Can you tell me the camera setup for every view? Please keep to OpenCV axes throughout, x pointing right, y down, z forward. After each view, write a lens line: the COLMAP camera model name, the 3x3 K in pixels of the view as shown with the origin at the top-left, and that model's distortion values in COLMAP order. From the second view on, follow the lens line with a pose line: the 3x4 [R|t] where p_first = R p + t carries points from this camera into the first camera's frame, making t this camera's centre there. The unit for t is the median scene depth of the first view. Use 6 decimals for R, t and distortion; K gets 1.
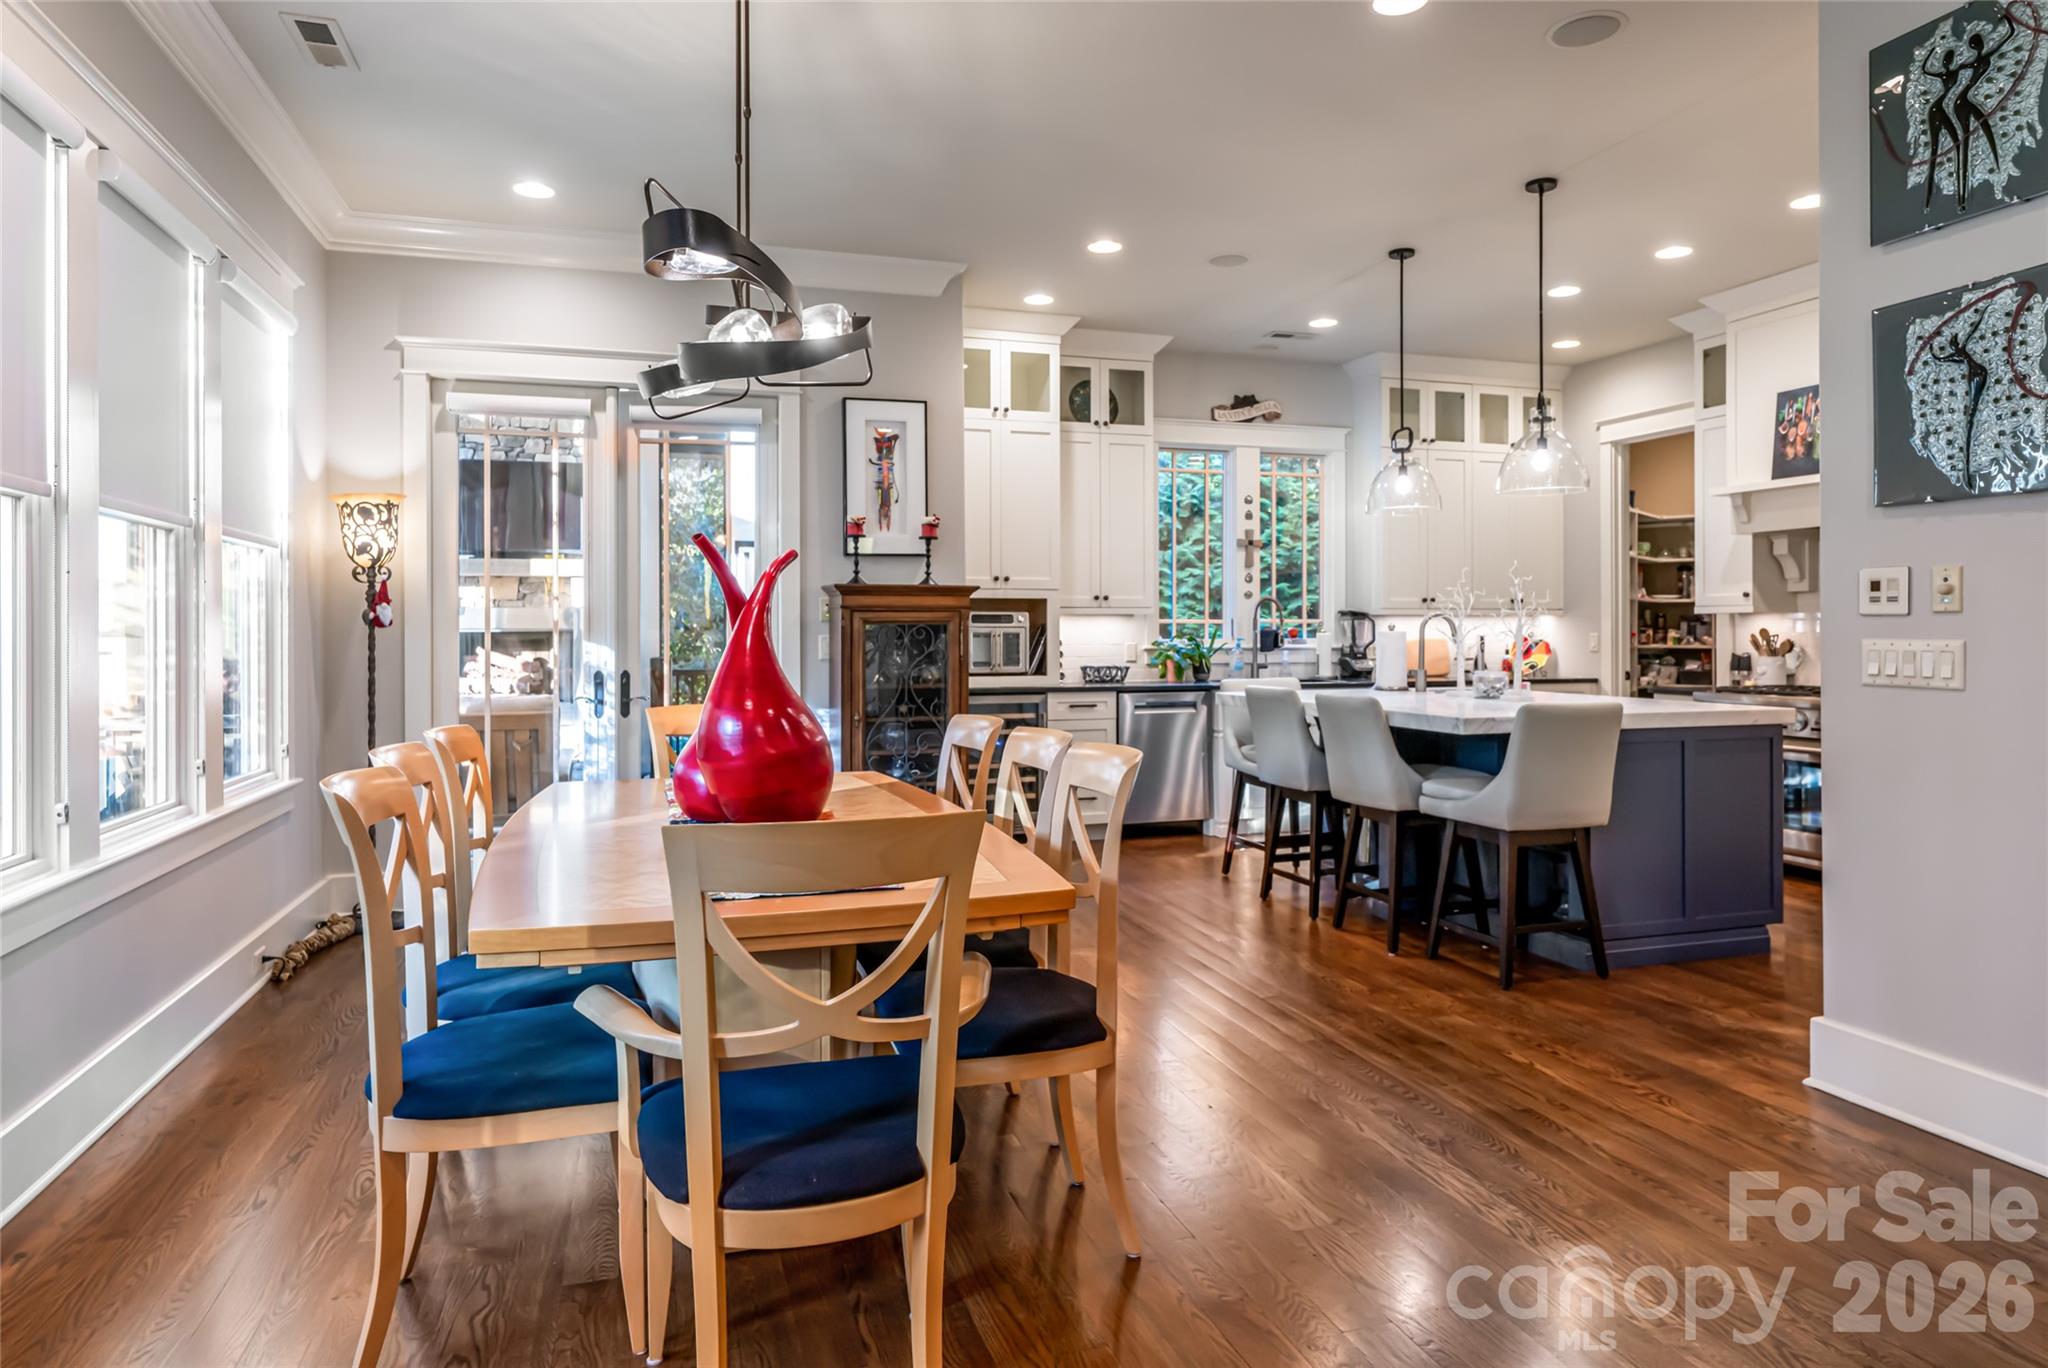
lens RADIAL K [[1223.4, 0, 1033.5], [0, 1223.4, 633.9], [0, 0, 1]] dist [-0.001187, 0.000045]
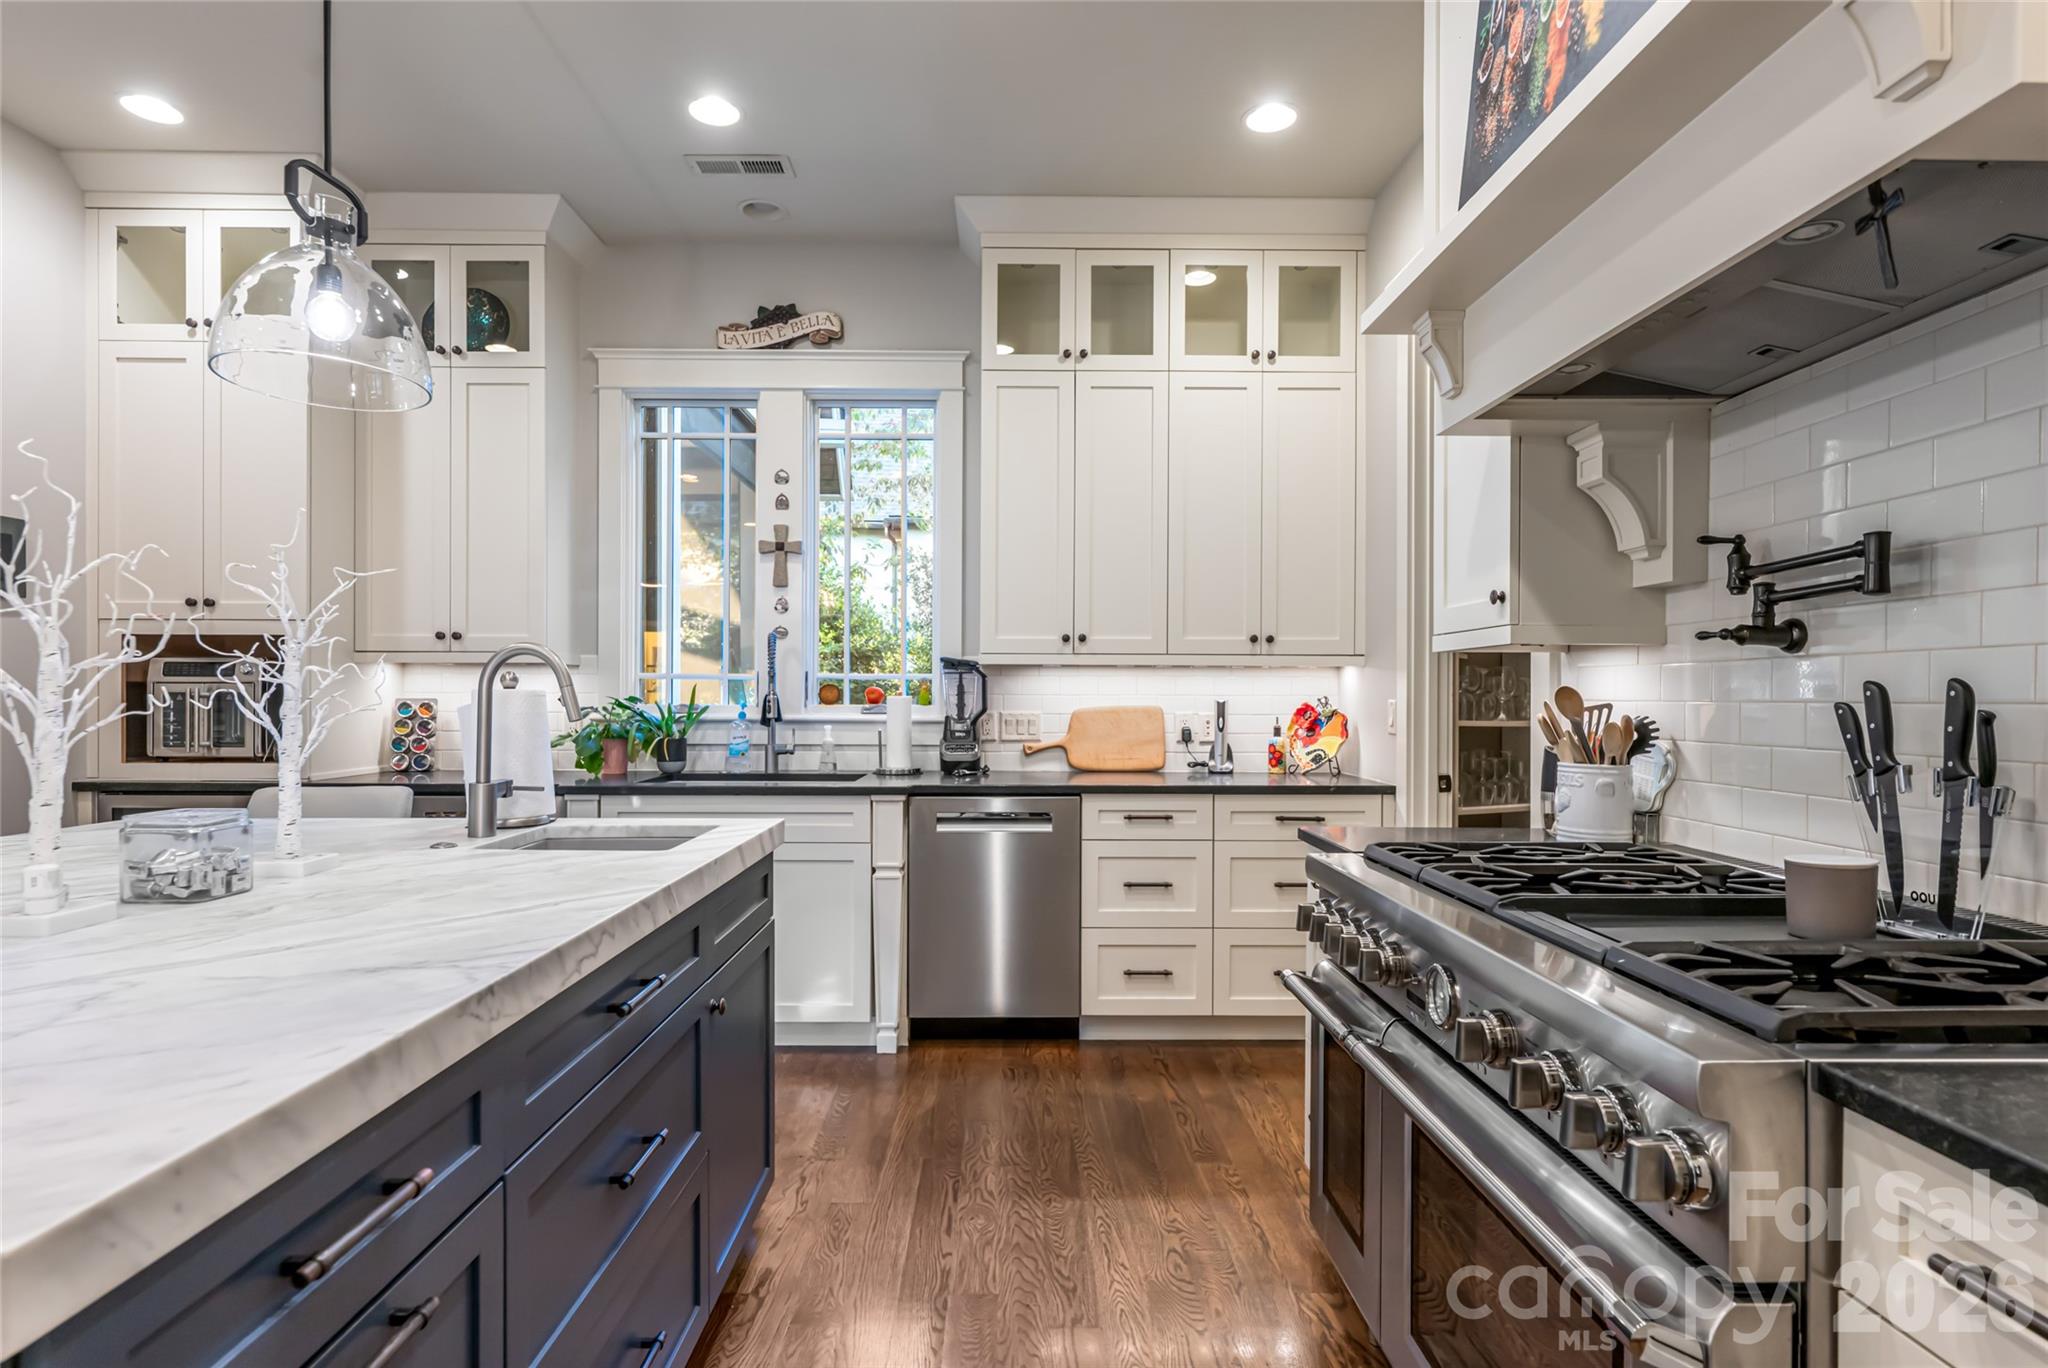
lens RADIAL K [[1048.4, 0, 1023.1], [0, 1048.4, 697.2], [0, 0, 1]] dist [0.002165, 0.000364]
pose [[0.956090, 0.005379, -0.293025, 0.497807], [-0.005386, 0.999985, 0.000782, -0.000763], [0.293025, 0.000831, 0.956104, 0.599597]]
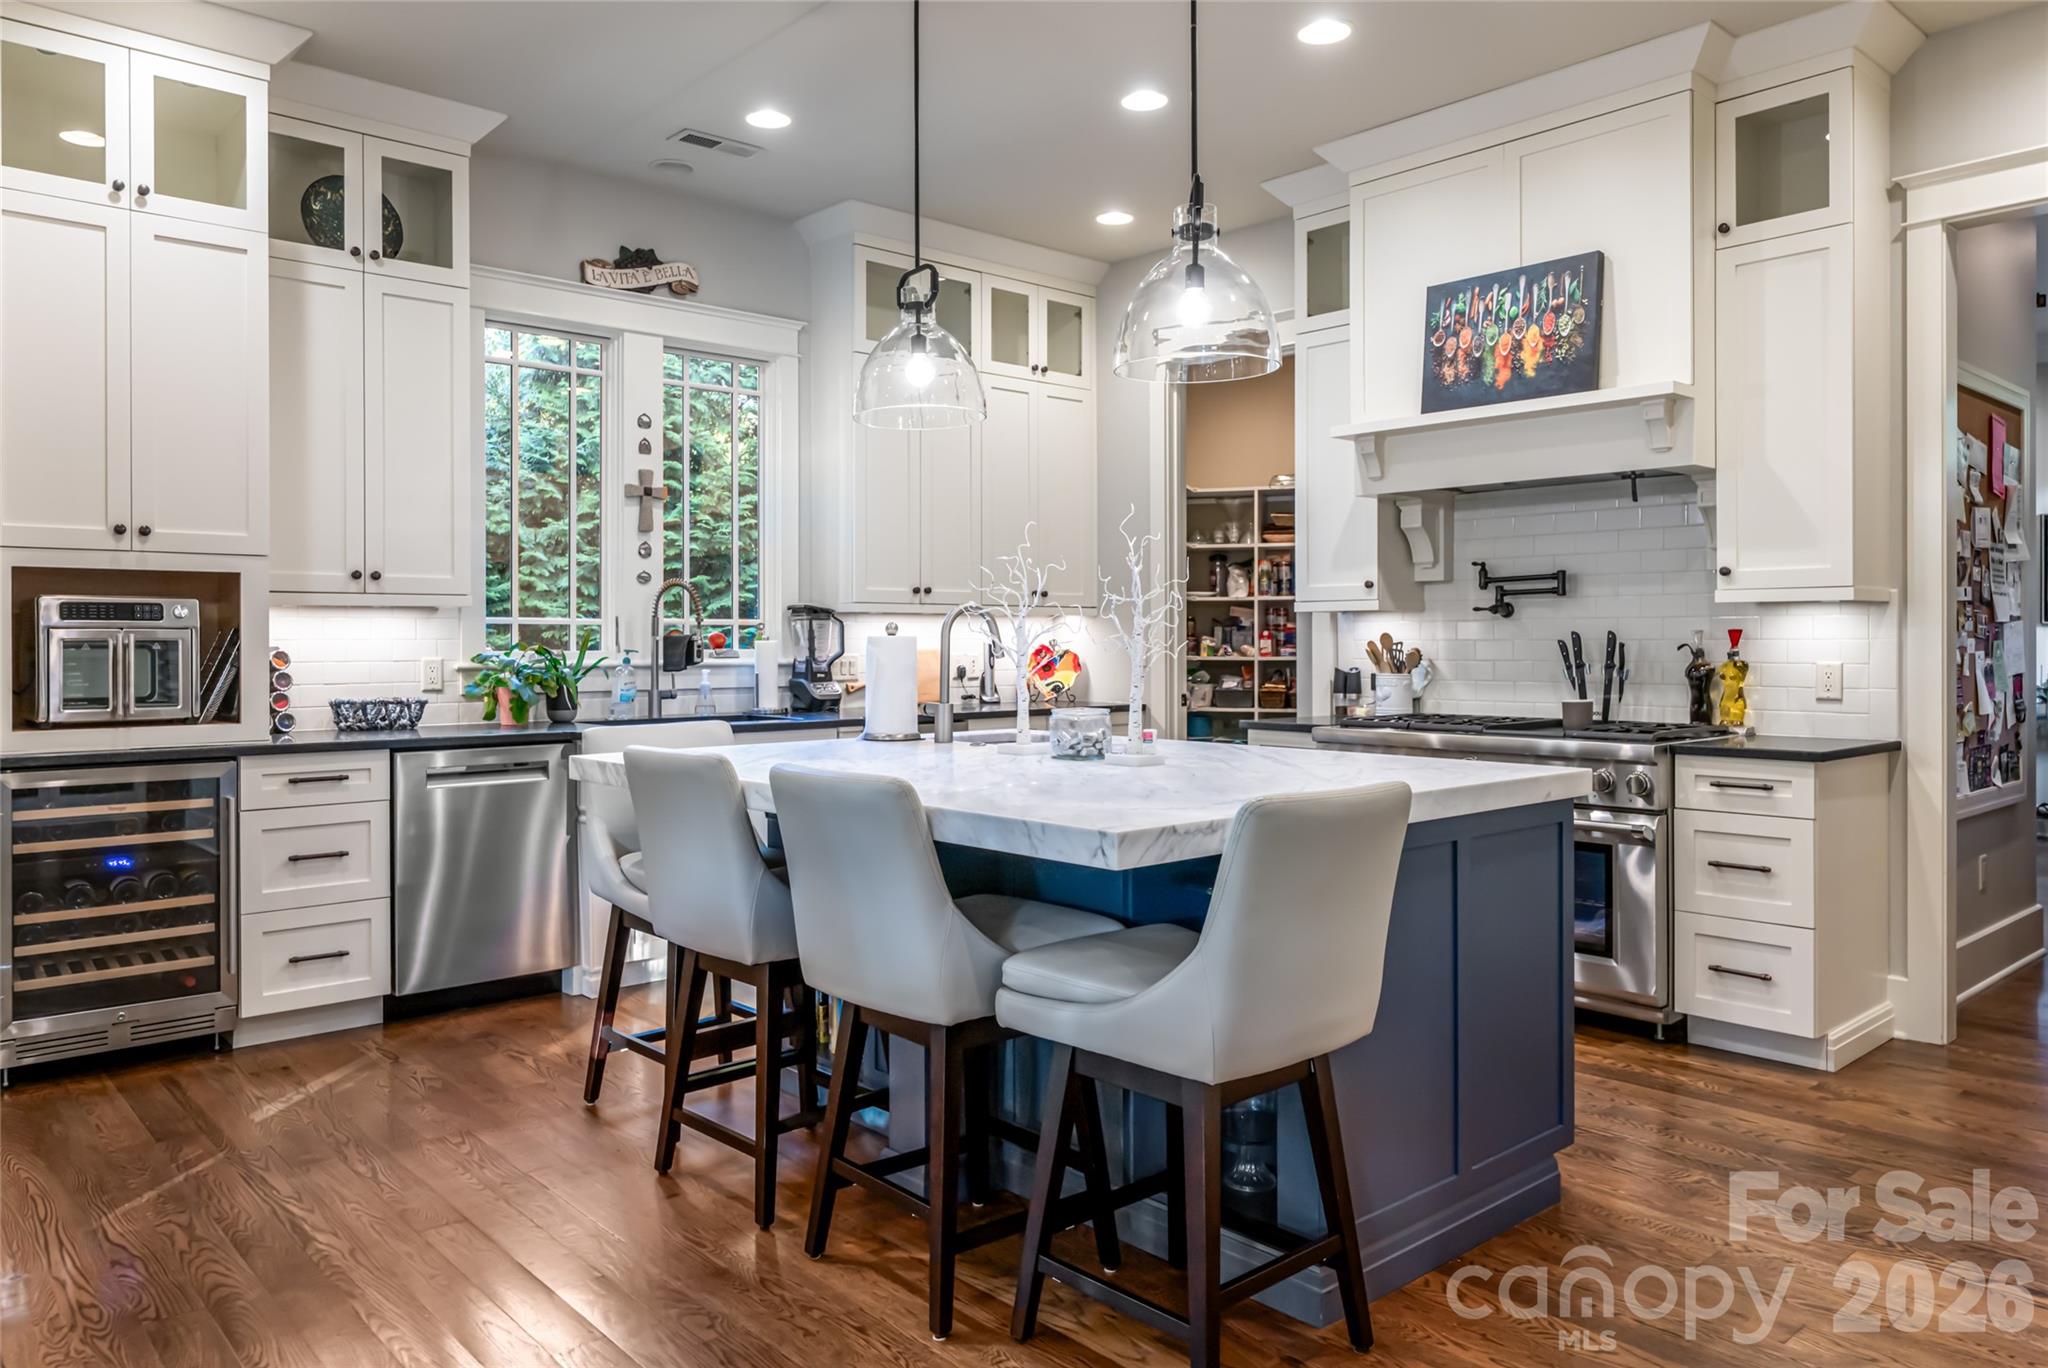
lens RADIAL K [[1387.7, 0, 993.5], [0, 1387.7, 645.7], [0, 0, 1]] dist [-0.003385, -0.002481]
pose [[0.917753, -0.001636, 0.397148, 0.068597], [0.001150, 0.999998, 0.001462, 0.001138], [-0.397150, -0.000885, 0.917753, 0.334902]]
